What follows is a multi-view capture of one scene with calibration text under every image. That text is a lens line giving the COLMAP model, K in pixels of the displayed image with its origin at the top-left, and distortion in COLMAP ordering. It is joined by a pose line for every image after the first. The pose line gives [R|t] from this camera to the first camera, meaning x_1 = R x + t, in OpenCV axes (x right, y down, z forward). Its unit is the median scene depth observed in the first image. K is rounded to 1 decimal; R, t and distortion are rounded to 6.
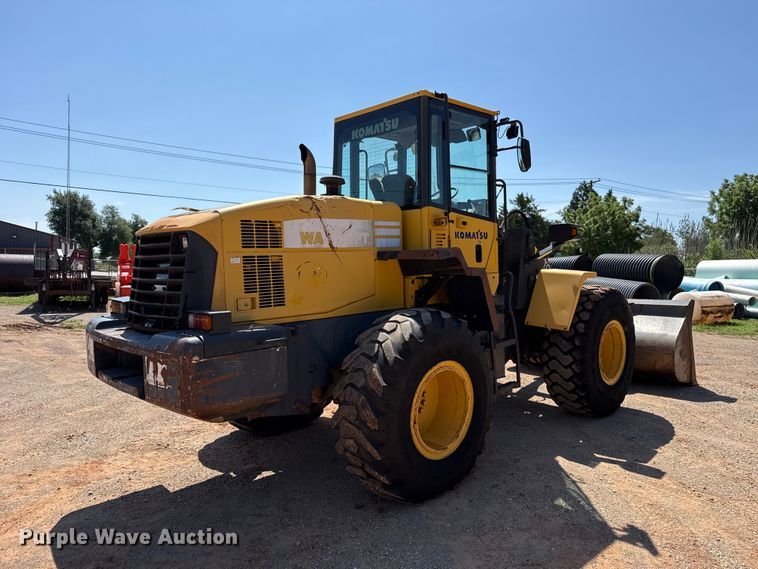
lens RADIAL K [[534.8, 0, 378.2], [0, 534.8, 280.7], [0, 0, 1]] dist [0.047766, -0.061562]
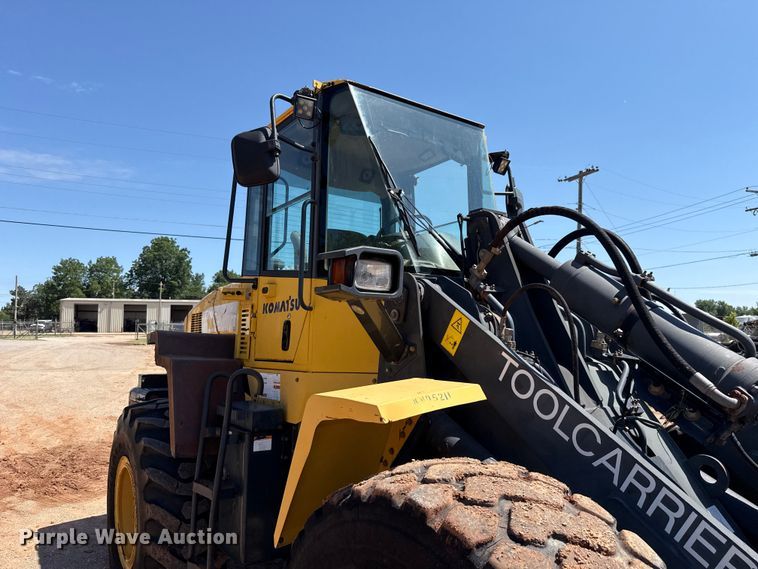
lens RADIAL K [[534.8, 0, 381.3], [0, 534.8, 277.9], [0, 0, 1]] dist [0.047766, -0.061562]
pose [[-0.137531, -0.107410, -0.984656, 0.772944], [-0.037795, 0.993948, -0.103145, -0.057814], [0.989776, 0.023030, -0.140758, 1.202292]]
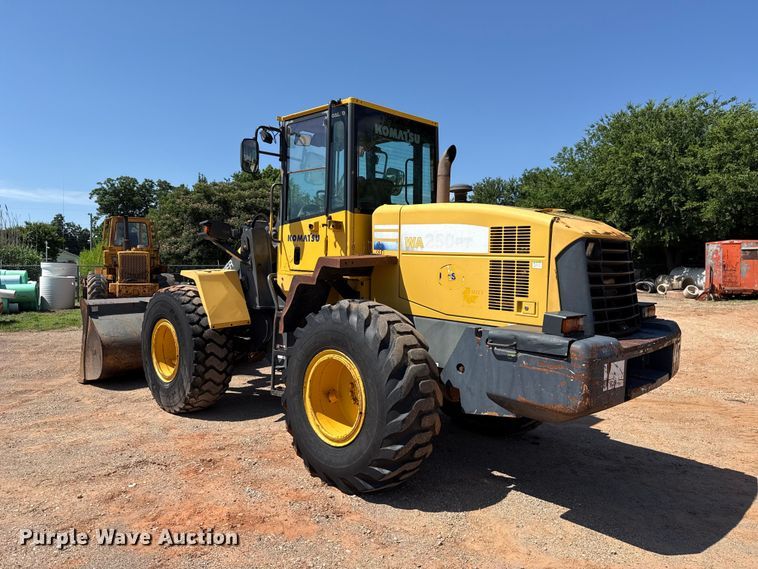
lens RADIAL K [[534.8, 0, 373.5], [0, 534.8, 288.1], [0, 0, 1]] dist [0.047766, -0.061562]
pose [[-0.018846, -0.055685, 0.998271, -0.905092], [0.028866, 0.998001, 0.056215, -0.043432], [-0.999406, 0.029876, -0.017200, 0.935685]]
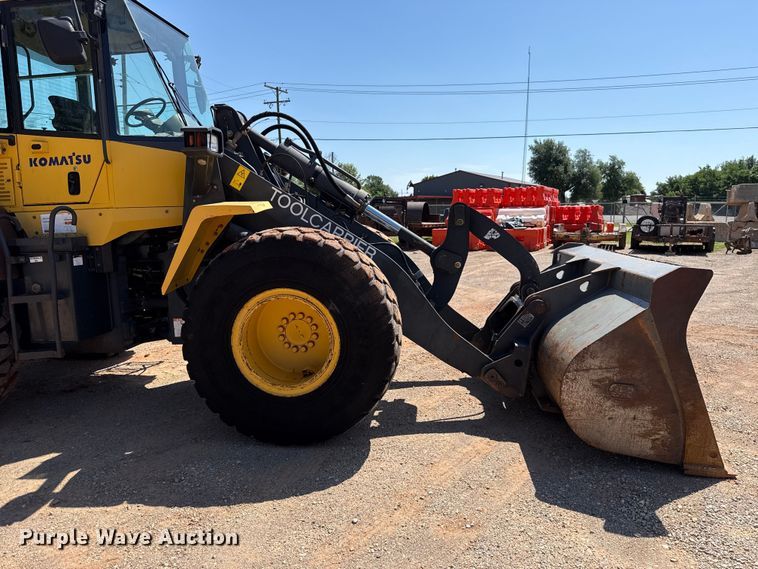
lens RADIAL K [[528.2, 0, 381.6], [0, 528.2, 287.5], [0, 0, 1]] dist [0.040654, -0.051349]
pose [[0.637183, 0.096202, -0.764685, 1.092140], [-0.004079, 0.992586, 0.121475, 0.003353], [0.770702, -0.074283, 0.632851, 0.855565]]
